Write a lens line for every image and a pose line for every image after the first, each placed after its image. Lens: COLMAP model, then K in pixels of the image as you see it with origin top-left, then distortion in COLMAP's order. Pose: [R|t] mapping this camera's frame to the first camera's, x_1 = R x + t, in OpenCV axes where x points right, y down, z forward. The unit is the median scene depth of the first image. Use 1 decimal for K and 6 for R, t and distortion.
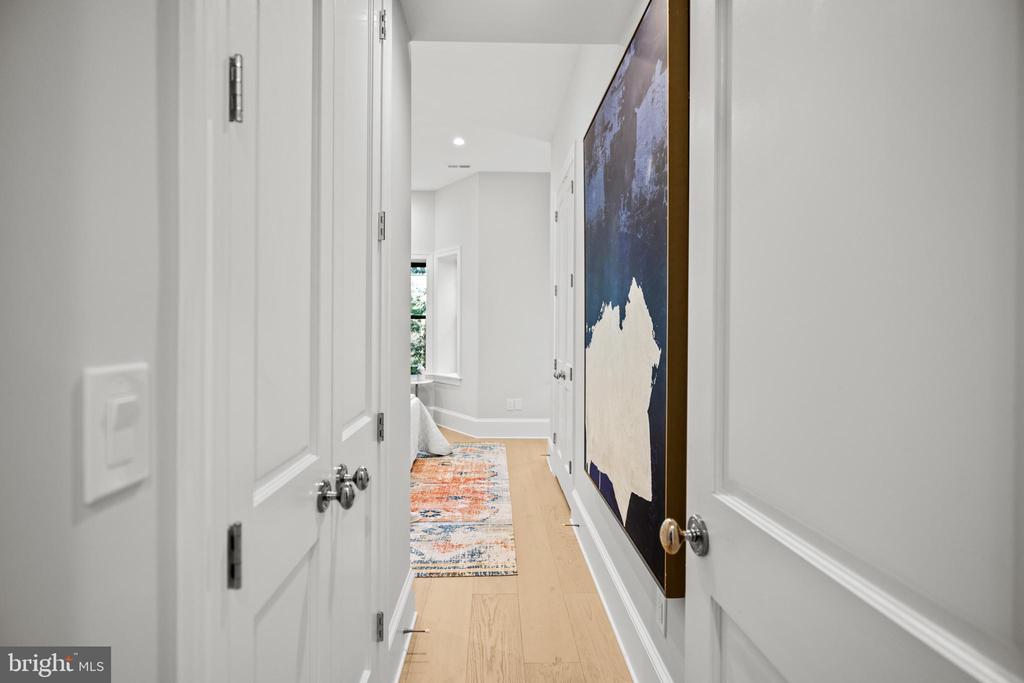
lens RADIAL K [[497.9, 0, 509.2], [0, 497.9, 328.9], [0, 0, 1]] dist [-0.000092, -0.000007]
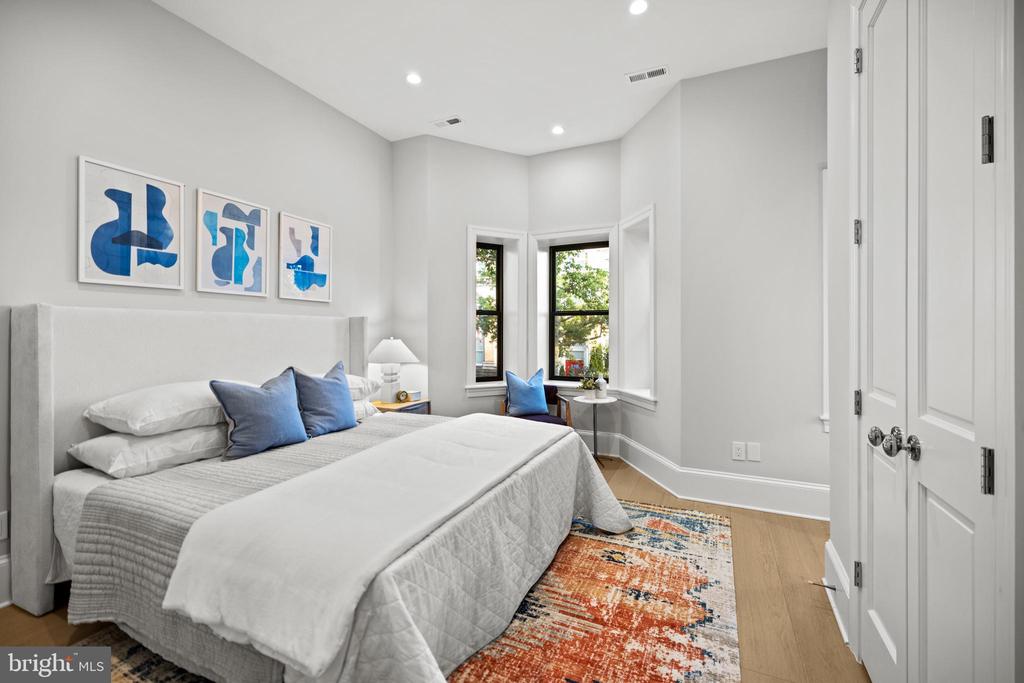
lens RADIAL K [[437.7, 0, 509.2], [0, 437.7, 331.4], [0, 0, 1]] dist [-0.015322, -0.000081]
pose [[0.890392, -0.005317, -0.455164, -0.006031], [0.003999, 0.999985, -0.003858, 0.010956], [0.455178, 0.001615, 0.890399, 0.531081]]
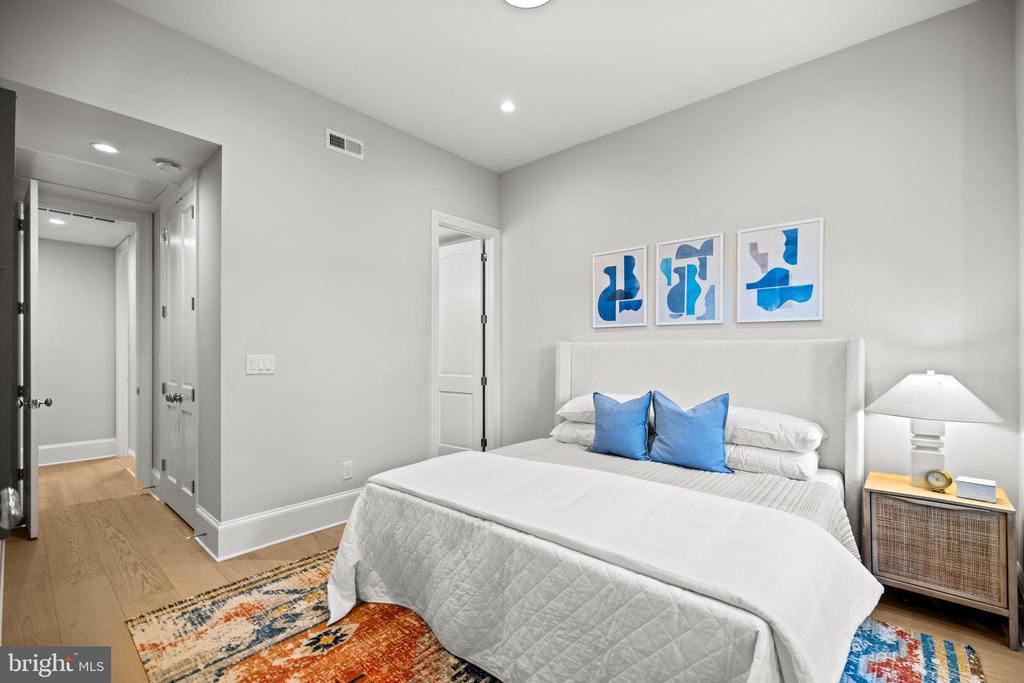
lens RADIAL K [[438.4, 0, 508.9], [0, 438.4, 353.7], [0, 0, 1]] dist [0.000854, -0.000161]
pose [[-0.683887, -0.005165, -0.729569, 0.074256], [-0.007491, 0.999972, -0.000057, 0.002111], [0.729549, 0.005426, -0.683907, 1.234899]]
